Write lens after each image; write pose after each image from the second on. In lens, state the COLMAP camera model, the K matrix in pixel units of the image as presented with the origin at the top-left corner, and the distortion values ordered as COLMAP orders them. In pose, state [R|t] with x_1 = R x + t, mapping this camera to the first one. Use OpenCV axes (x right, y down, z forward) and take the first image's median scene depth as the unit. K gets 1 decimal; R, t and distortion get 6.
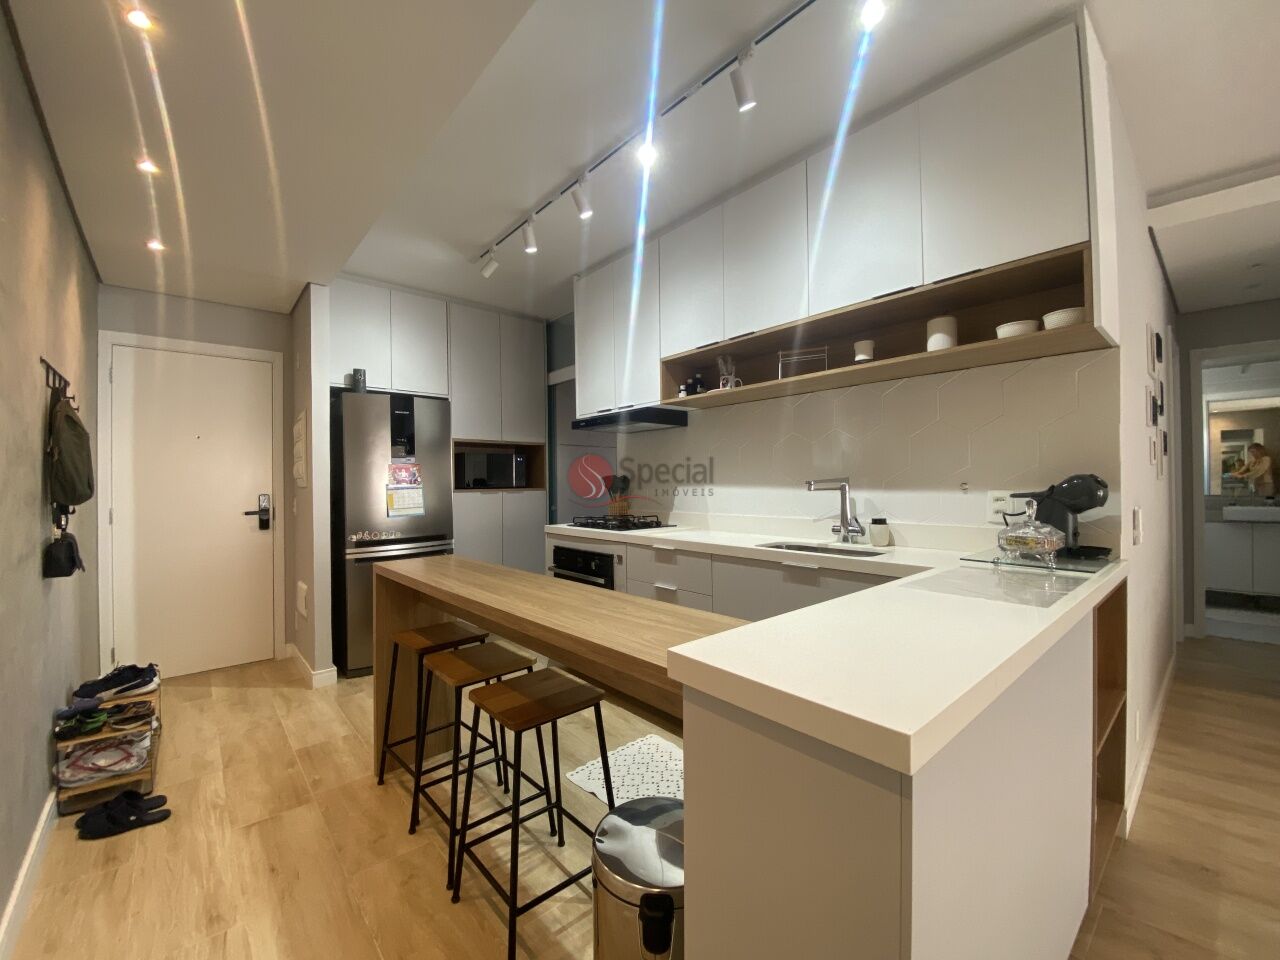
lens RADIAL K [[519.9, 0, 643.1], [0, 519.9, 476.9], [0, 0, 1]] dist [0.014007, -0.015959]
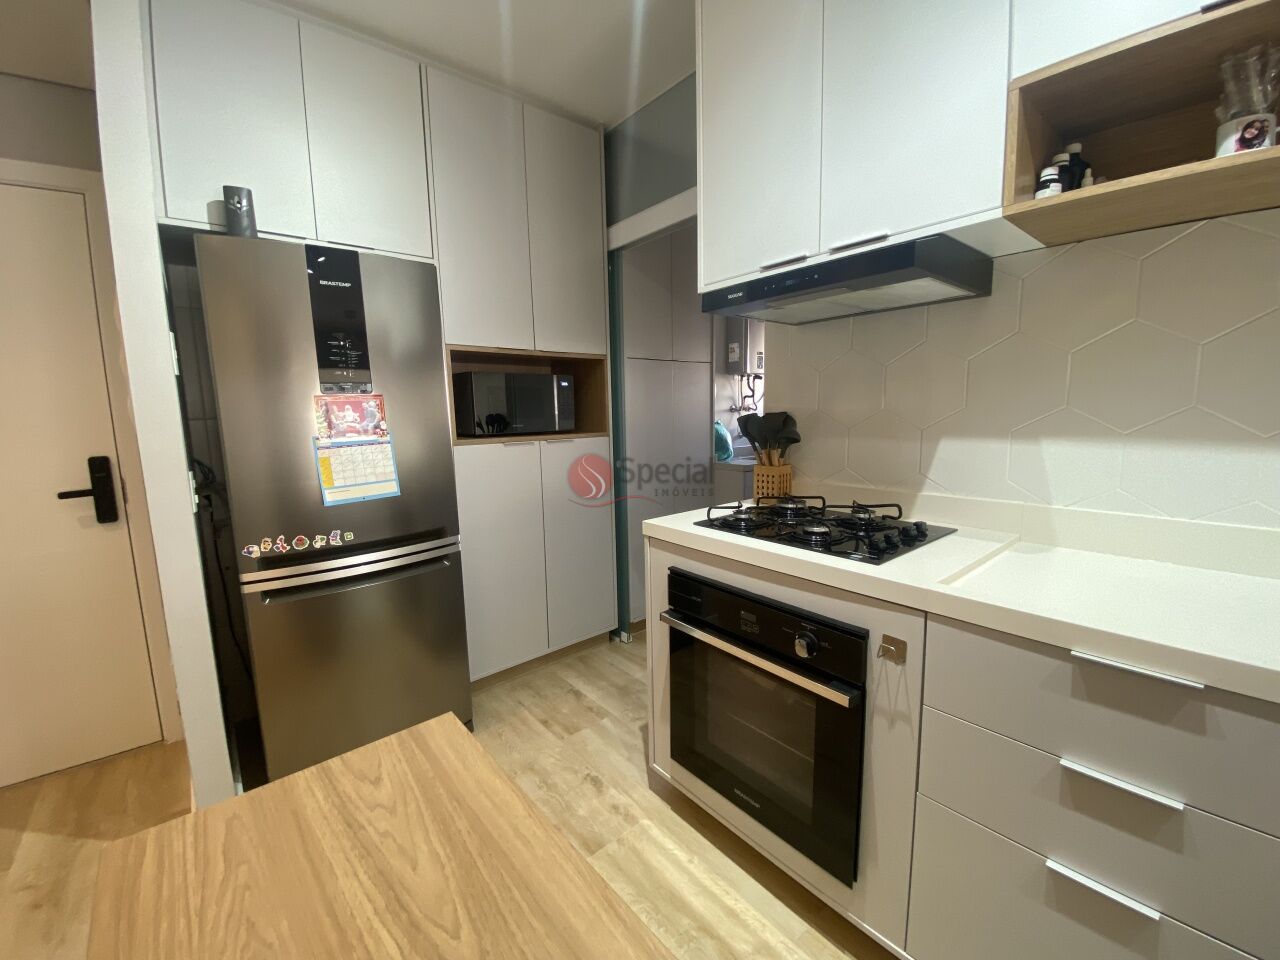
lens RADIAL K [[519.9, 0, 631.5], [0, 519.9, 474.1], [0, 0, 1]] dist [0.014007, -0.015959]
pose [[0.999251, -0.006659, -0.038133, -0.185233], [0.011863, 0.990372, 0.137922, -0.016162], [0.036847, -0.138271, 0.989709, 0.542560]]
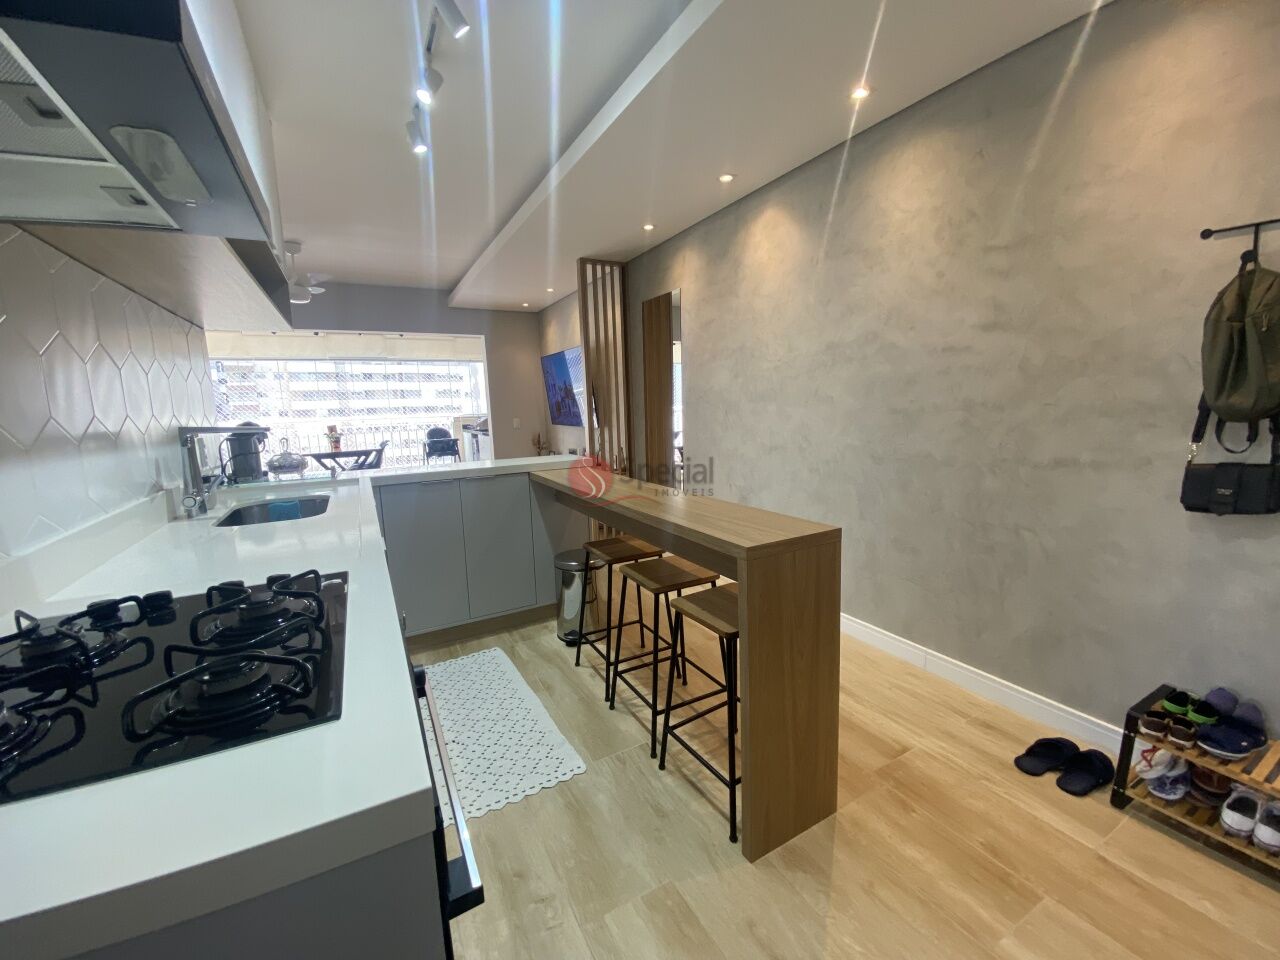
lens RADIAL K [[519.9, 0, 642.8], [0, 519.9, 476.6], [0, 0, 1]] dist [0.014007, -0.015959]
pose [[-0.974764, 0.010148, 0.223009, -0.281830], [0.040231, 0.990596, 0.130771, 0.002988], [-0.219585, 0.136443, -0.966005, 1.136439]]
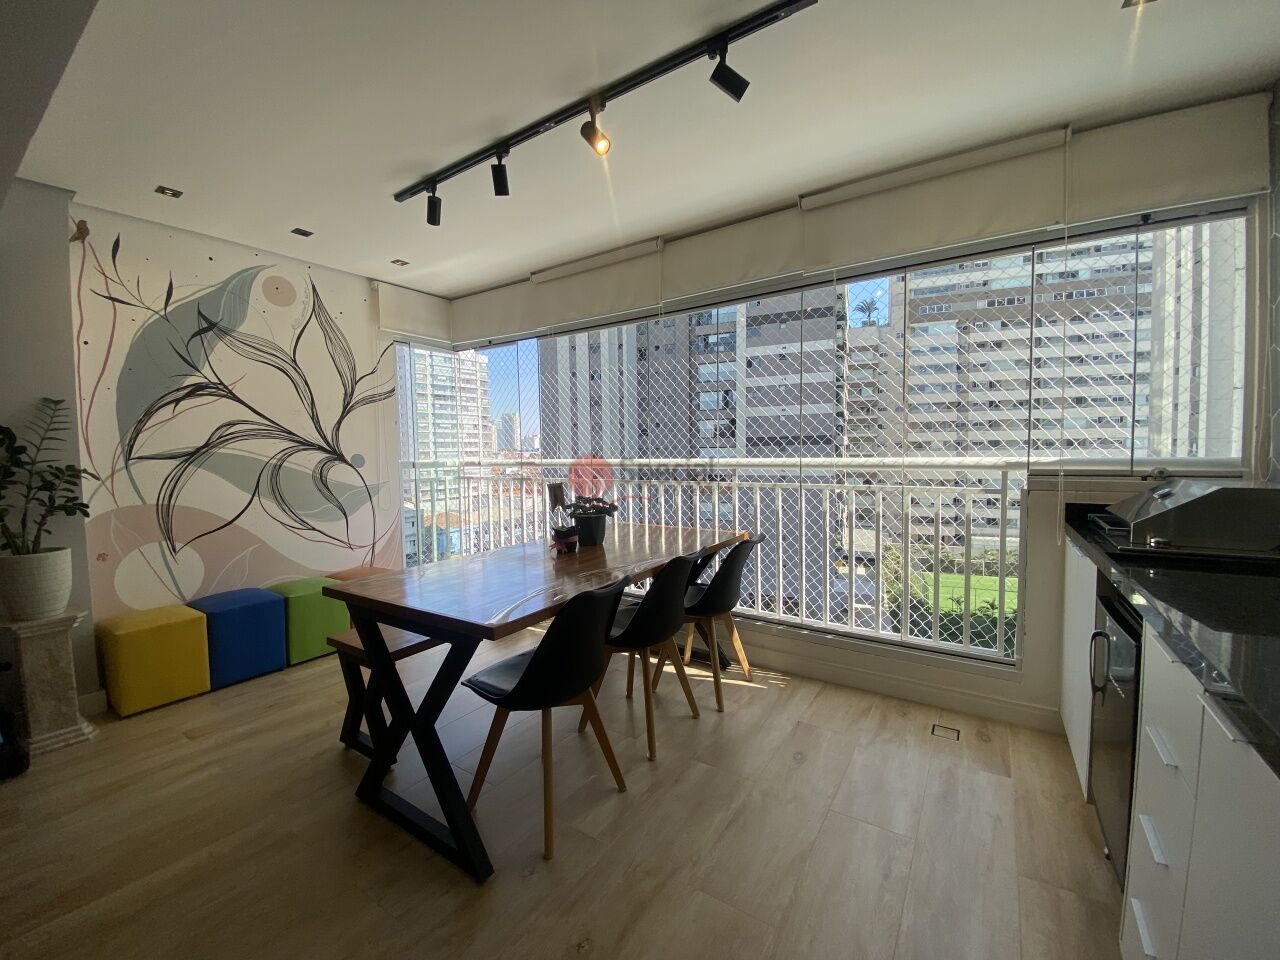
lens RADIAL K [[519.9, 0, 636.5], [0, 519.9, 479.3], [0, 0, 1]] dist [0.014007, -0.015959]
pose [[-0.253036, -0.038232, 0.966701, 0.742965], [0.011195, 0.999036, 0.042441, -0.012769], [-0.967392, 0.021562, -0.252364, -0.627514]]
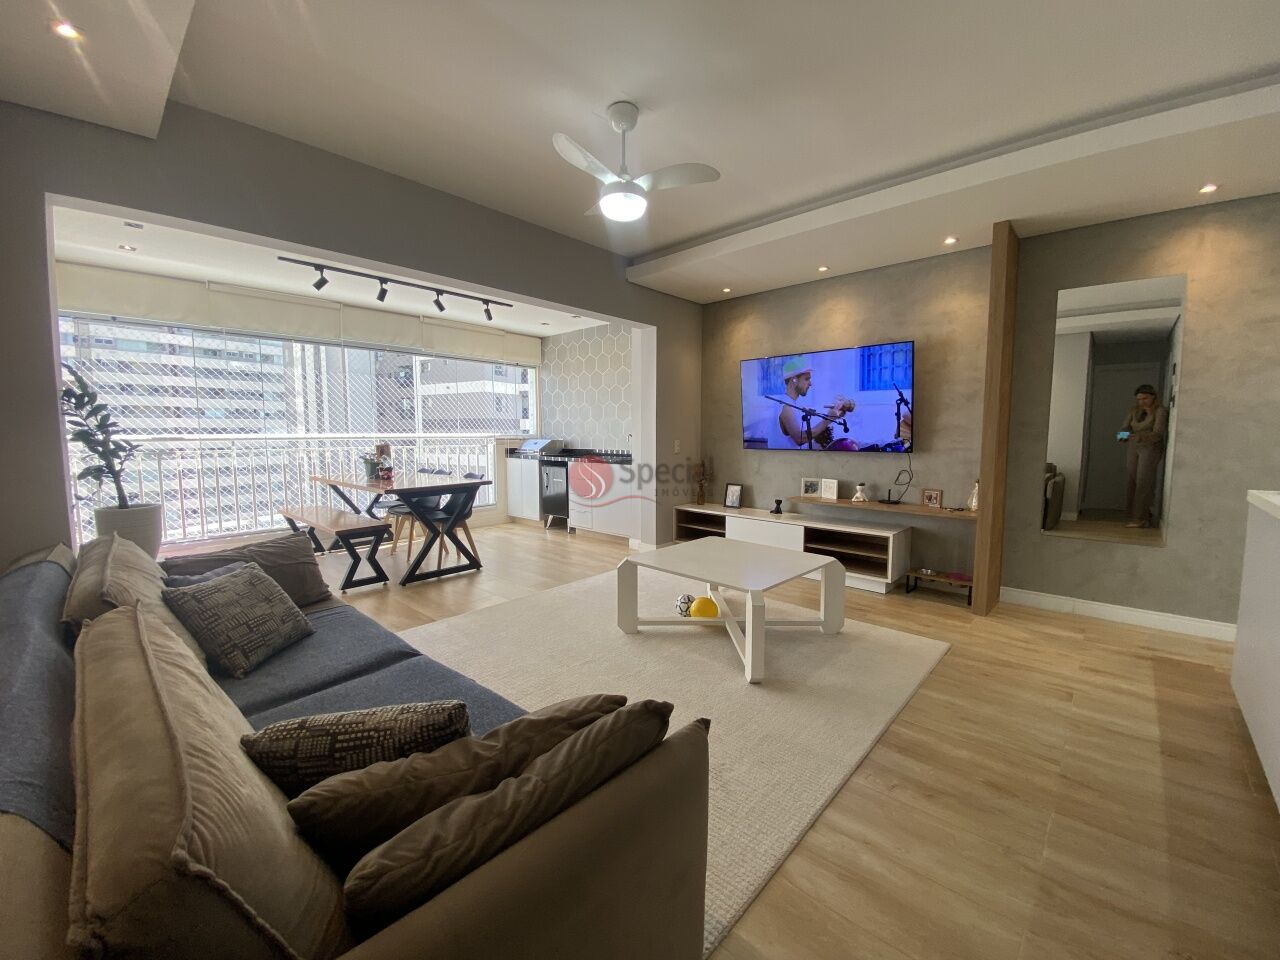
lens RADIAL K [[519.9, 0, 645.1], [0, 519.9, 479.8], [0, 0, 1]] dist [0.014007, -0.015959]
pose [[-0.993281, 0.024065, -0.113195, 0.922572], [0.014403, 0.996242, 0.085411, 0.008025], [0.114825, 0.083207, -0.989895, 0.769942]]
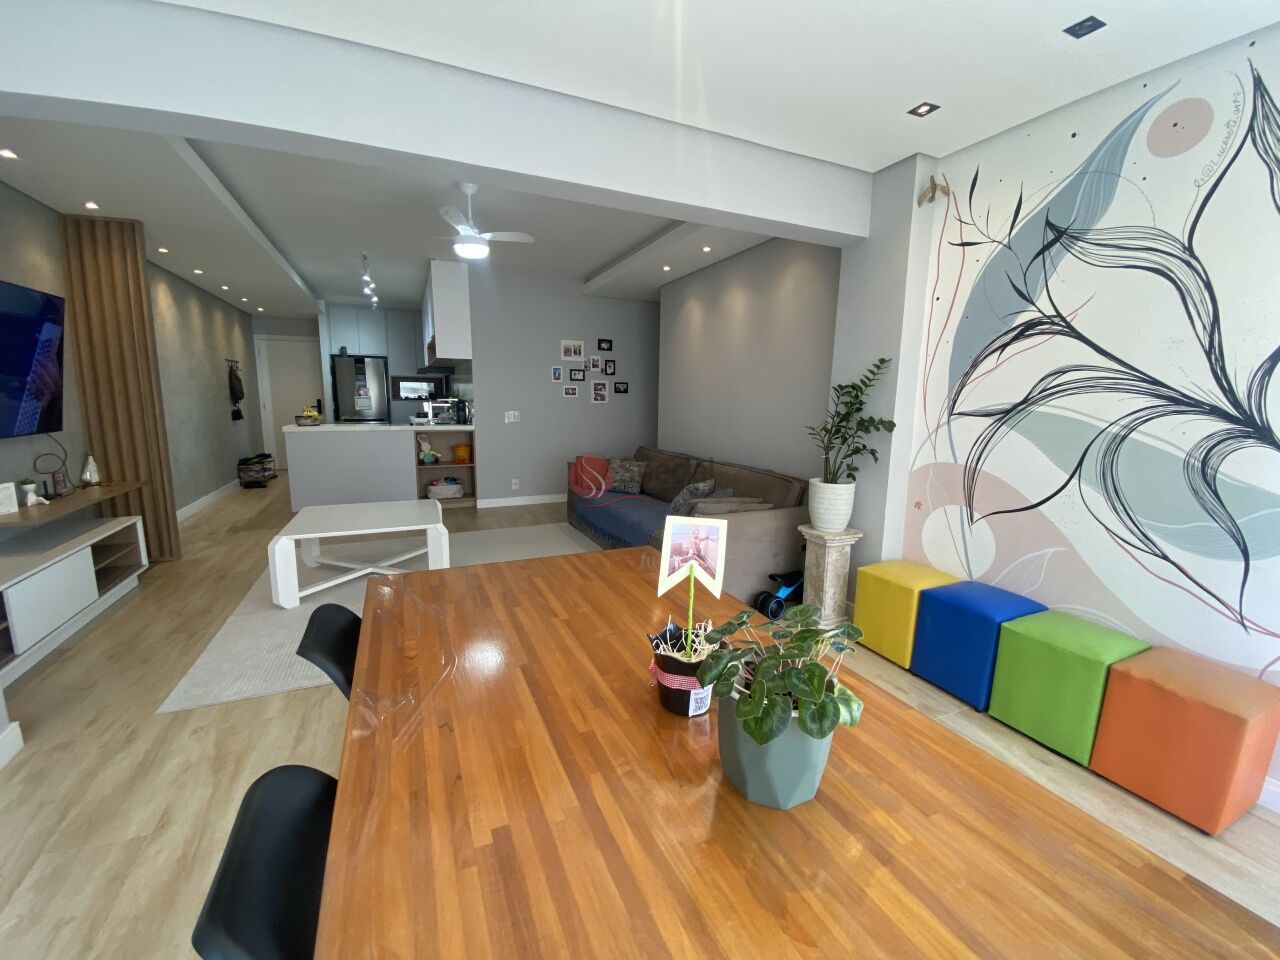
lens RADIAL K [[519.9, 0, 636.1], [0, 519.9, 477.3], [0, 0, 1]] dist [0.014007, -0.015959]
pose [[0.954976, 0.068914, -0.288569, 1.500054], [-0.020525, 0.985664, 0.167467, -0.047054], [0.295973, -0.154004, 0.942700, -0.958921]]
